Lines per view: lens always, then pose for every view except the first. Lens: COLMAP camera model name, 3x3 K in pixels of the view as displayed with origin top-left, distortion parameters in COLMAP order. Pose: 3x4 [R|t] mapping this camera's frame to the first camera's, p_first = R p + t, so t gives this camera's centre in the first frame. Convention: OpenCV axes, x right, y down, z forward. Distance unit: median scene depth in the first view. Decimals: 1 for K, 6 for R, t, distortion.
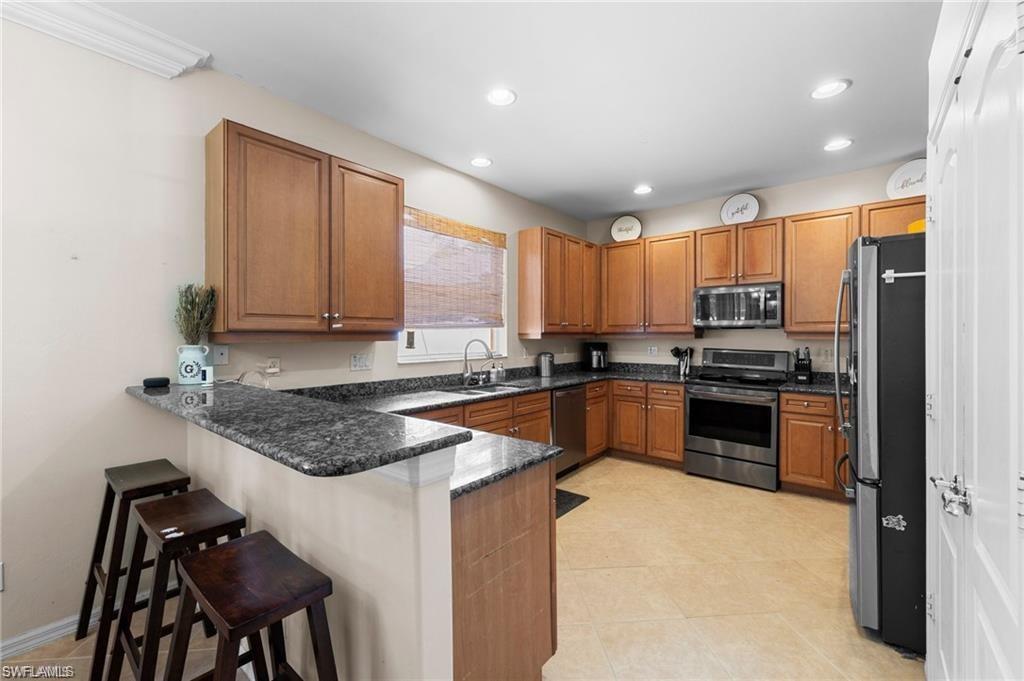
lens RADIAL K [[423.1, 0, 513.3], [0, 423.1, 334.2], [0, 0, 1]] dist [0.000101, 0.000101]
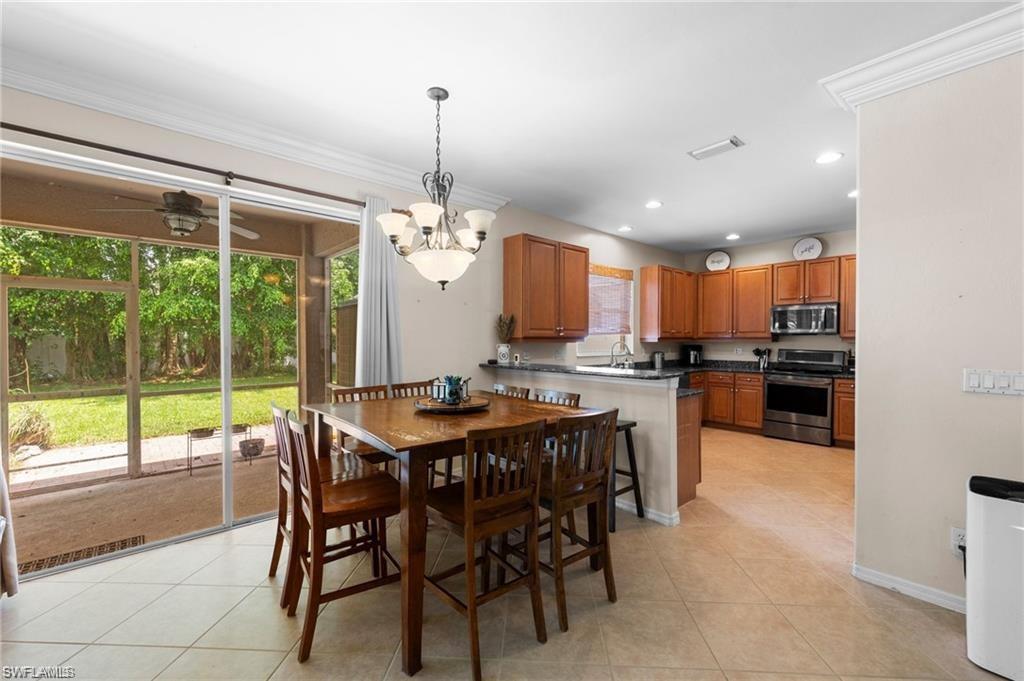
lens RADIAL K [[423.1, 0, 509.7], [0, 423.1, 343.4], [0, 0, 1]] dist [0.000101, 0.000101]
pose [[0.988231, 0.002561, -0.152950, -0.215393], [-0.000840, 0.999936, 0.011313, -0.000015], [0.152969, -0.011052, 0.988169, -0.519844]]
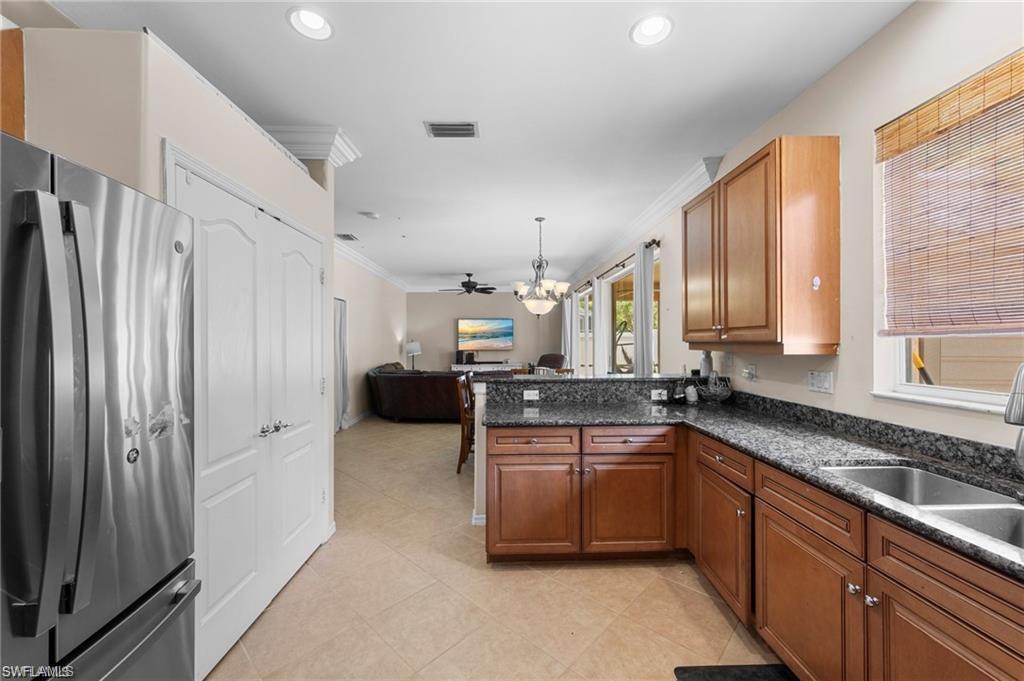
lens RADIAL K [[401.5, 0, 514.1], [0, 401.5, 340.3], [0, 0, 1]] dist [0.001214, 0.000051]
pose [[-0.747788, 0.001296, -0.663937, 0.384647], [0.001863, 0.999998, -0.000147, -0.006974], [0.663935, -0.001347, -0.747789, 0.836870]]
